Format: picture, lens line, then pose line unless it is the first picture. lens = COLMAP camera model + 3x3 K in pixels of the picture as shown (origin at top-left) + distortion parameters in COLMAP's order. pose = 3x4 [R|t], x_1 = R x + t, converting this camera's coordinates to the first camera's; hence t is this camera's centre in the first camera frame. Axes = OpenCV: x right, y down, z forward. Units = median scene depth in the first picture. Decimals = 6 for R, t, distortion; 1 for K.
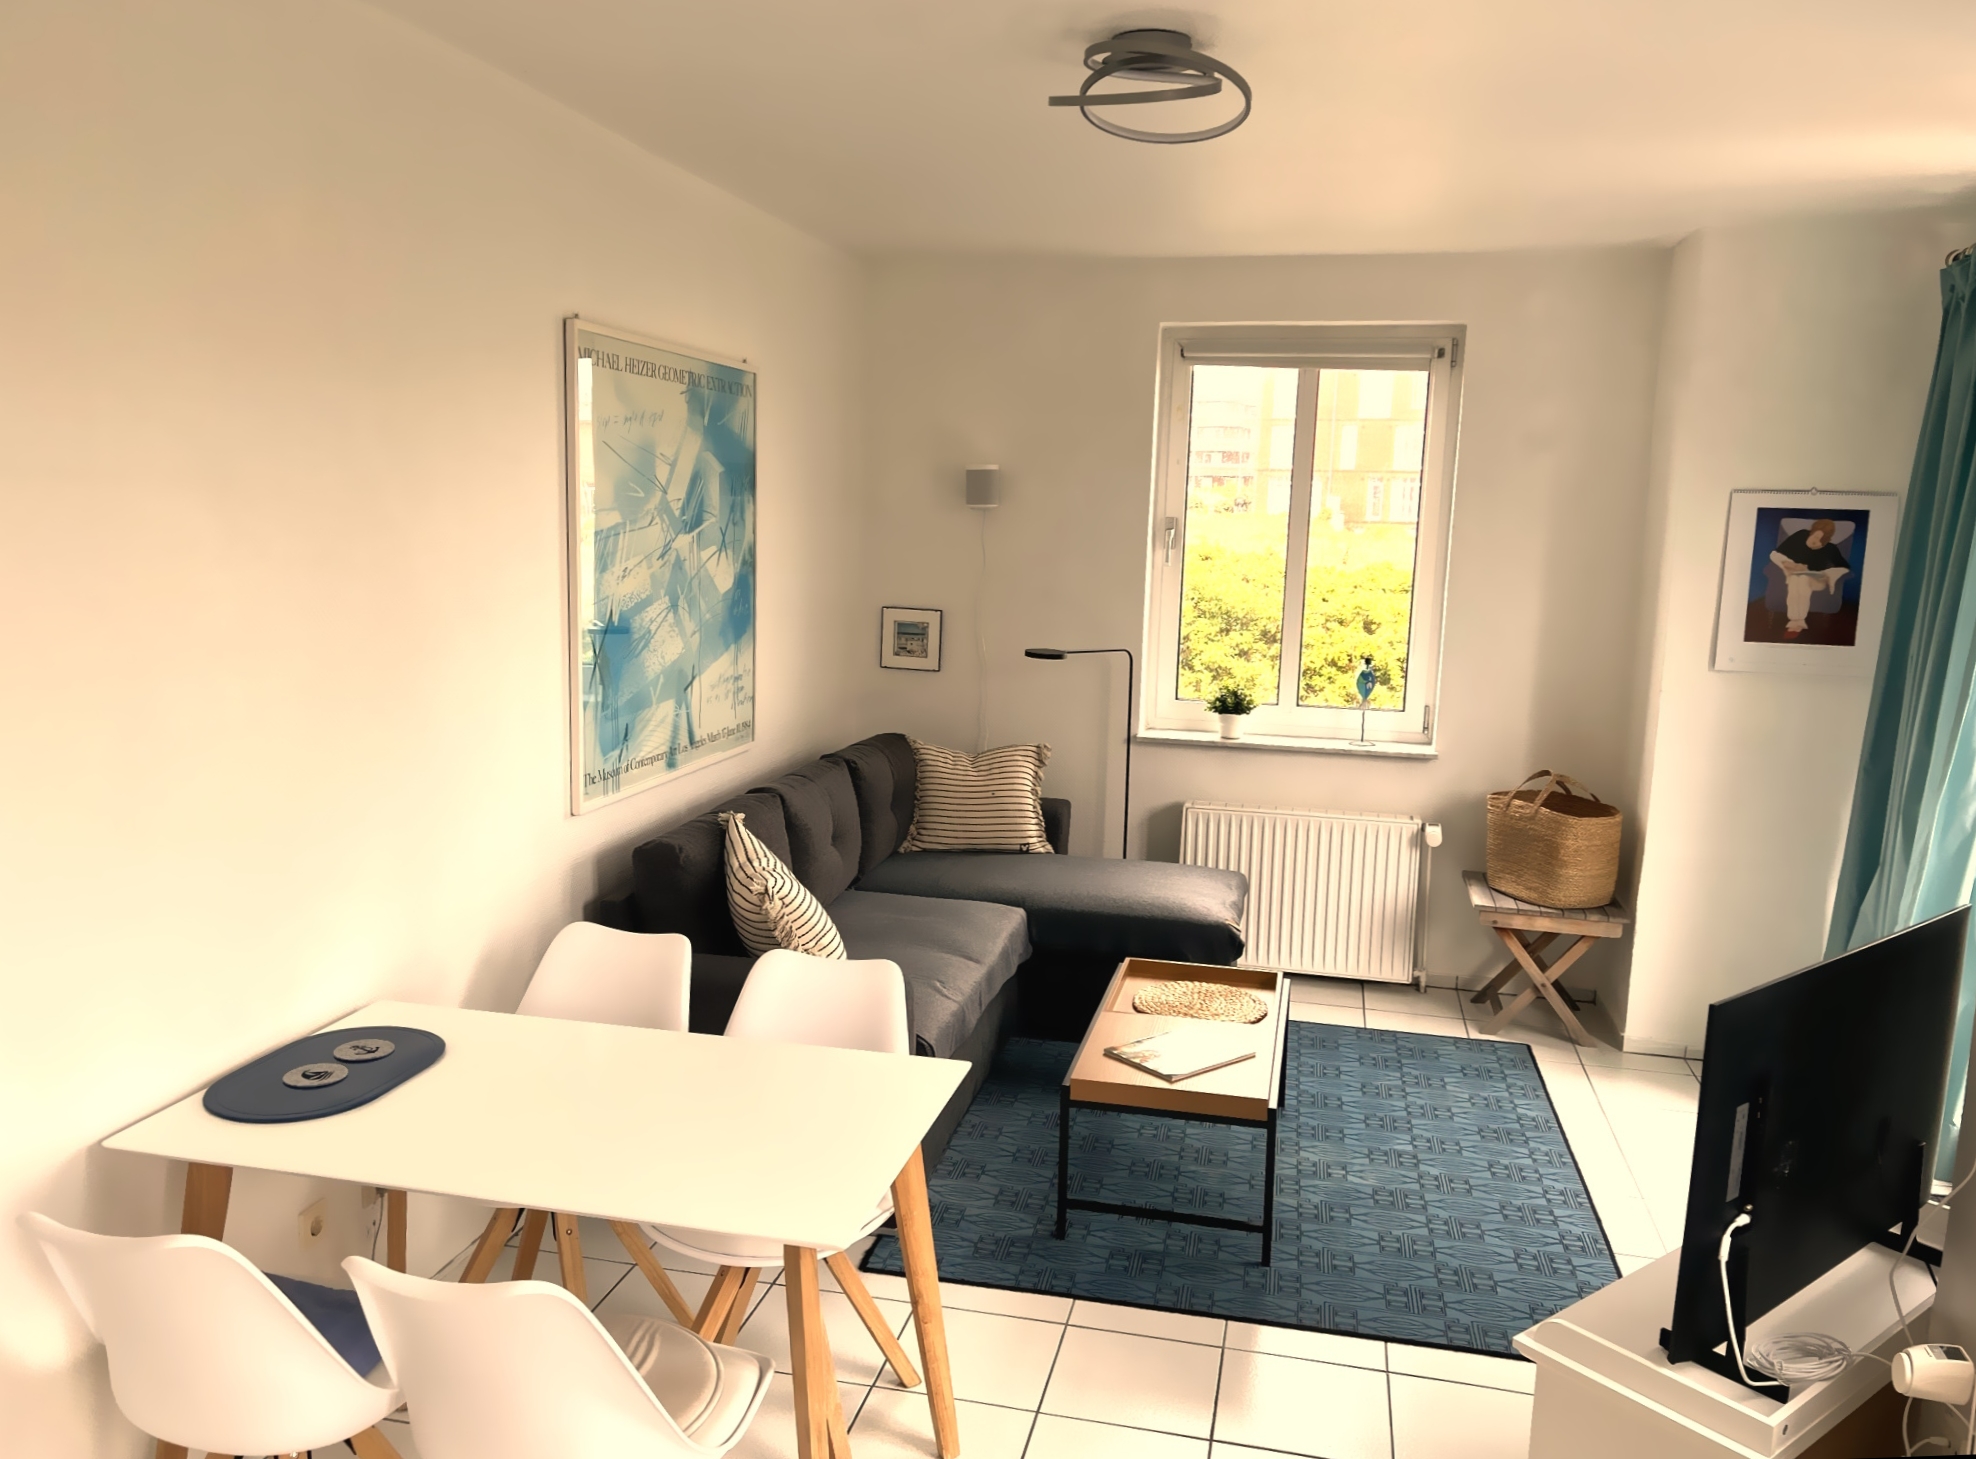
lens RADIAL K [[1528.5, 0, 988.0], [0, 1528.5, 729.5], [0, 0, 1]] dist [0.000470, -0.001332]
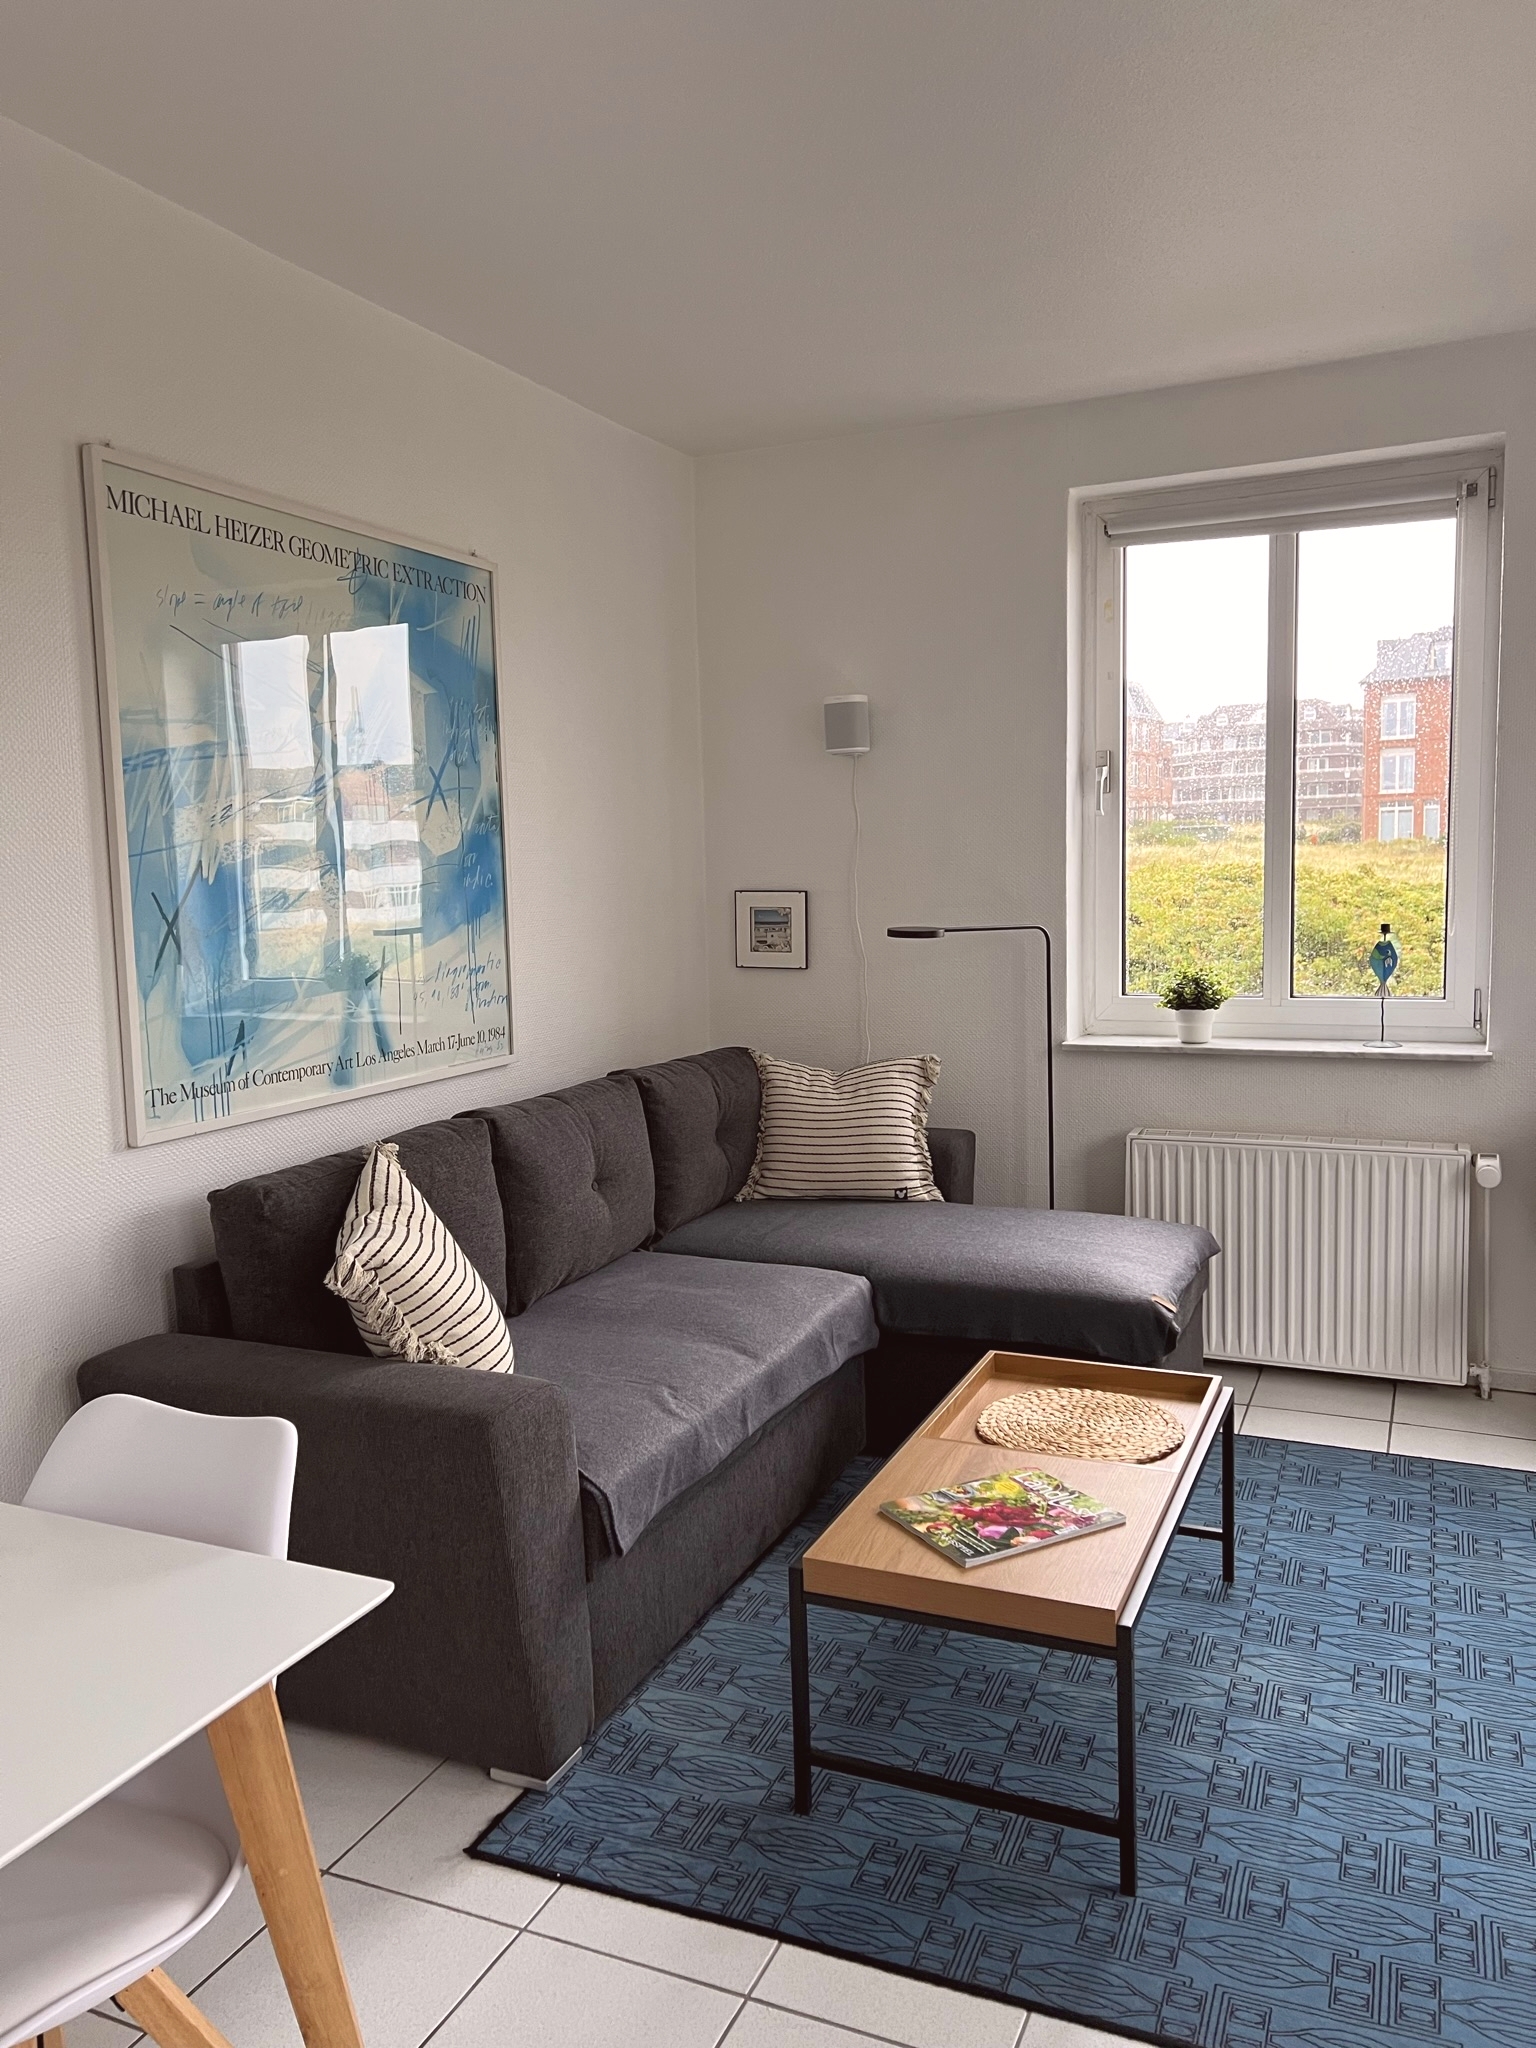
lens RADIAL K [[1538.0, 0, 768.0], [0, 1538.0, 1024.0], [0, 0, 1]] dist [0.012355, -0.026394]
pose [[0.978887, -0.030720, -0.202079, 0.130955], [0.022318, 0.998794, -0.043726, 0.029374], [0.203178, 0.038293, 0.978393, 0.282663]]
